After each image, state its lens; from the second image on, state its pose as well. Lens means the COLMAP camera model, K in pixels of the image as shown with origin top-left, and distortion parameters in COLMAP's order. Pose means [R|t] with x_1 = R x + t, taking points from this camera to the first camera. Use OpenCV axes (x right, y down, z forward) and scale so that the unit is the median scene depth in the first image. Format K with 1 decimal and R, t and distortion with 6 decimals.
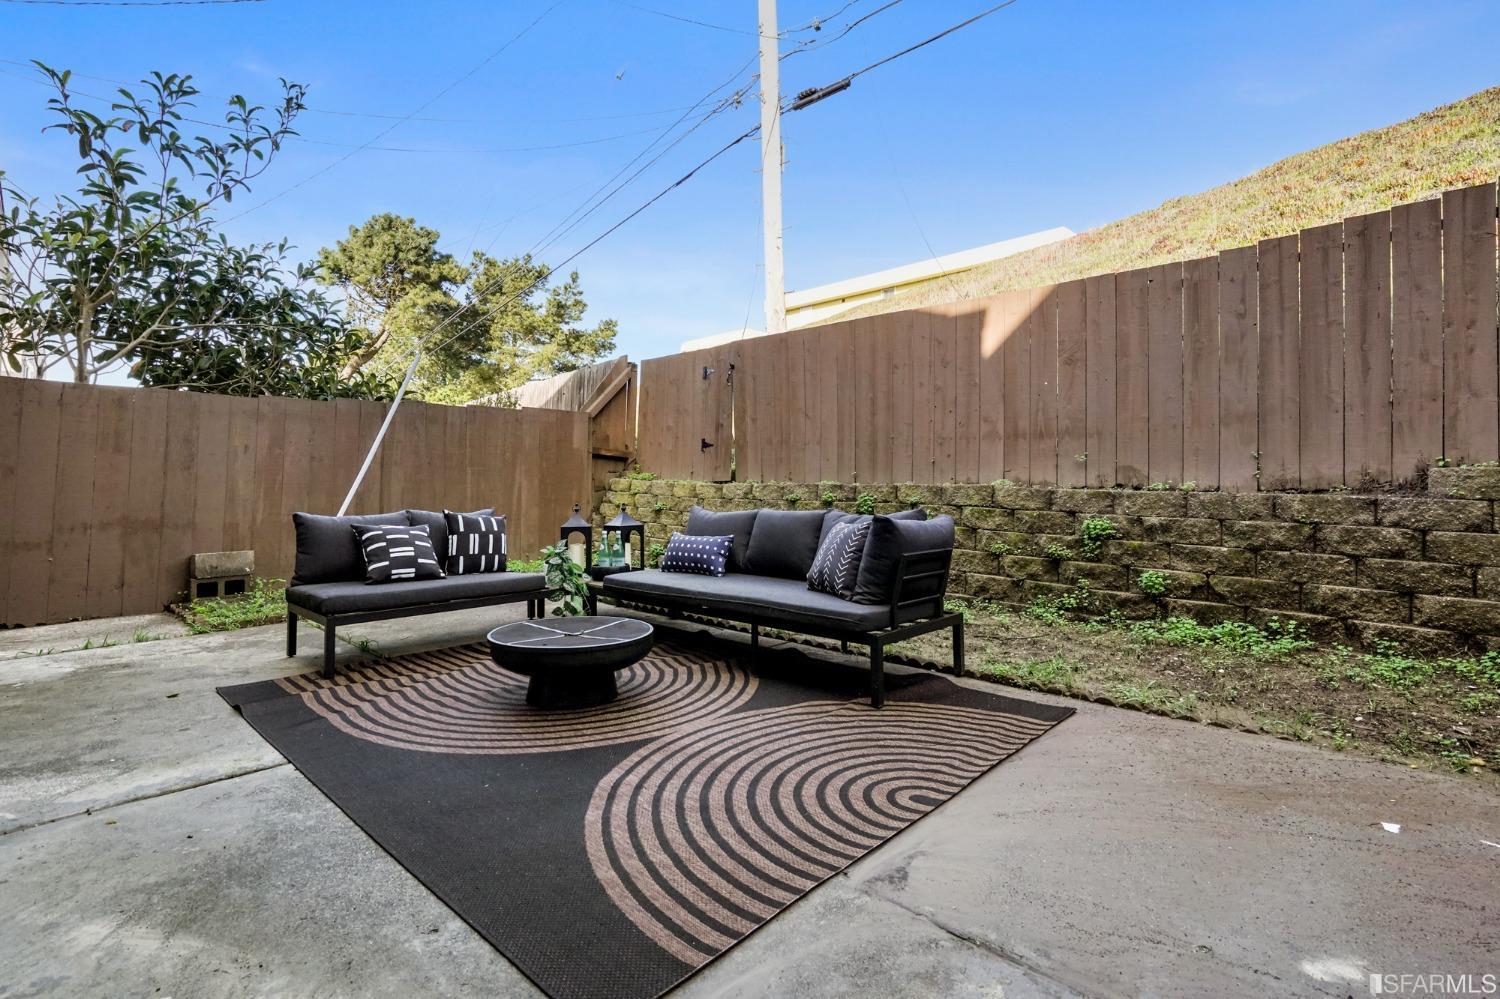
lens RADIAL K [[704.0, 0, 747.8], [0, 704.0, 471.5], [0, 0, 1]] dist [-0.000754, 0.000016]
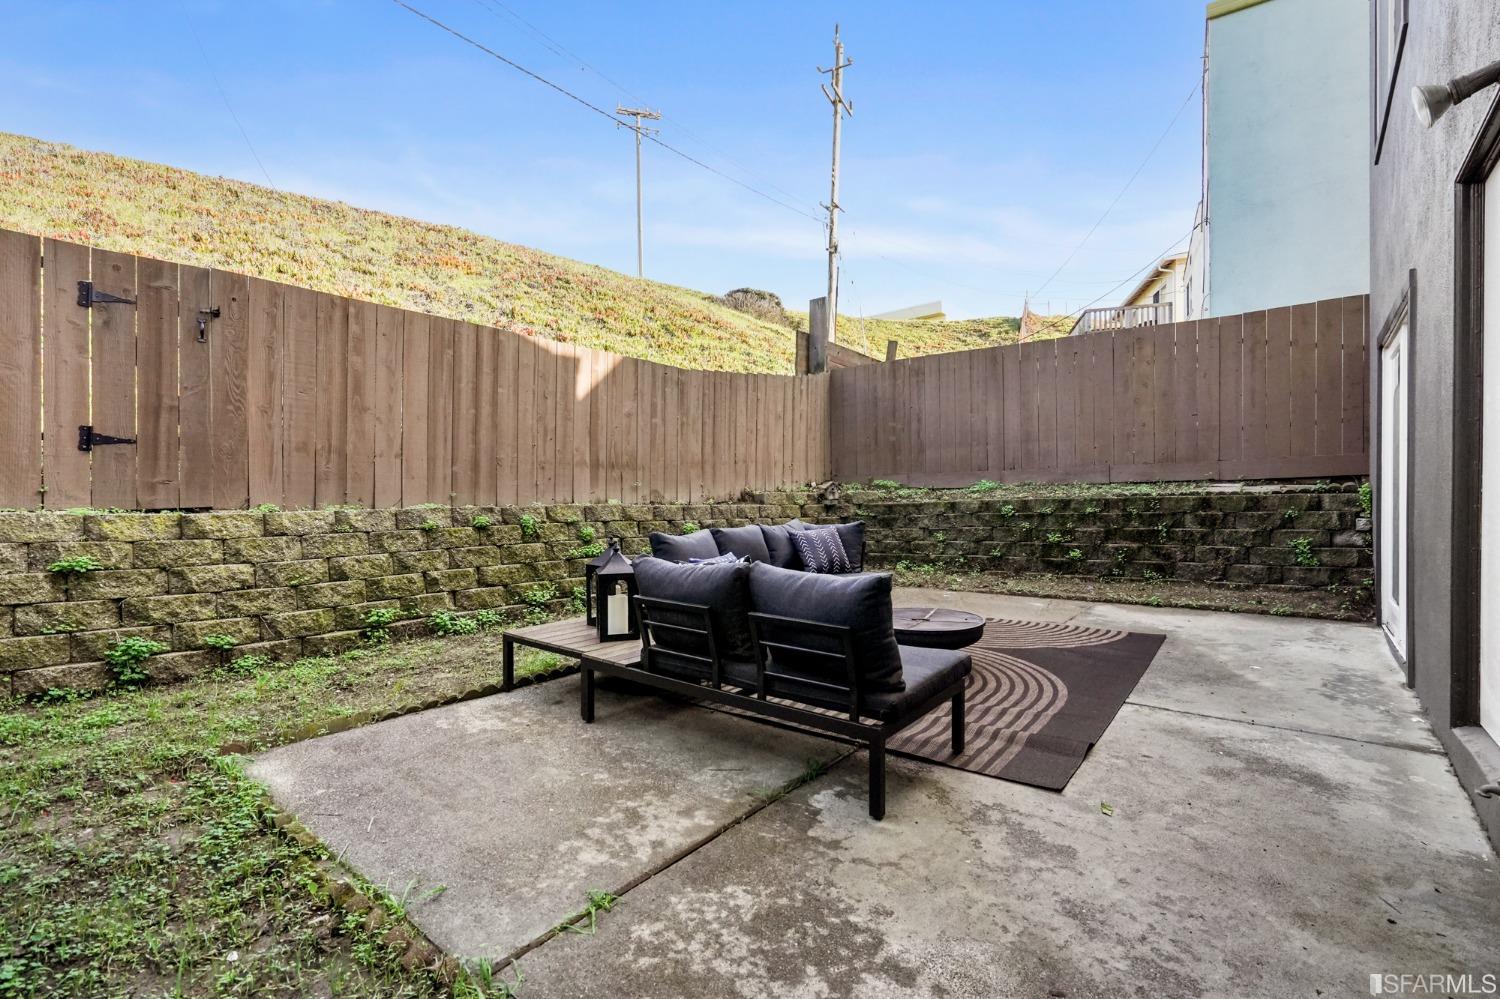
lens RADIAL K [[680.9, 0, 750.0], [0, 680.9, 499.5], [0, 0, 1]] dist [-0.001705, 0.000428]
pose [[-0.087234, -0.010865, 0.996129, -0.906840], [-0.004231, 0.999936, 0.010536, -0.003237], [-0.996179, -0.003295, -0.087275, 0.872648]]
